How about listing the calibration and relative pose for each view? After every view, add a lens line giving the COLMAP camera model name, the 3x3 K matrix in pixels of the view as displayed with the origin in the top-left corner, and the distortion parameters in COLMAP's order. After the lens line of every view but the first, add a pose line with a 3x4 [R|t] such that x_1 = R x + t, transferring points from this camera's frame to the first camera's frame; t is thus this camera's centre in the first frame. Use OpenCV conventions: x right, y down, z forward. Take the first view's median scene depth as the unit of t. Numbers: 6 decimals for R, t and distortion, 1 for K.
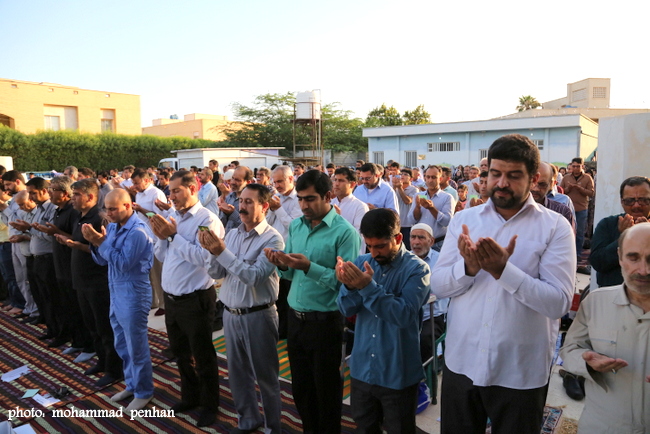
lens RADIAL K [[447.6, 0, 338.2], [0, 447.6, 216.5], [0, 0, 1]] dist [-0.109609, 0.054826]
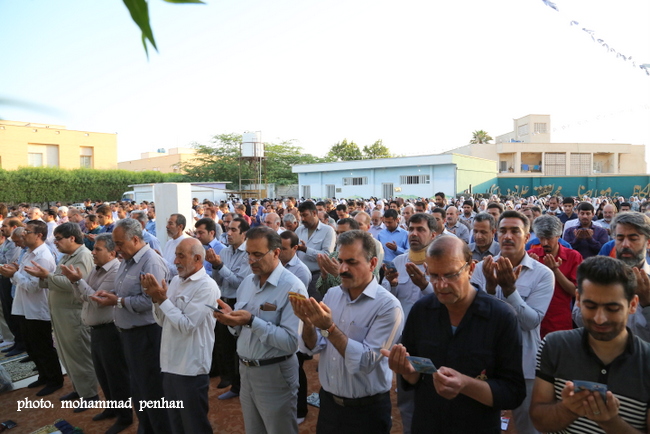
lens RADIAL K [[447.6, 0, 338.2], [0, 447.6, 216.5], [0, 0, 1]] dist [-0.109609, 0.054826]
pose [[0.999924, -0.001901, -0.012213, 0.152122], [0.001109, 0.997914, -0.064541, 0.006950], [0.012310, 0.064522, 0.997840, -0.113556]]
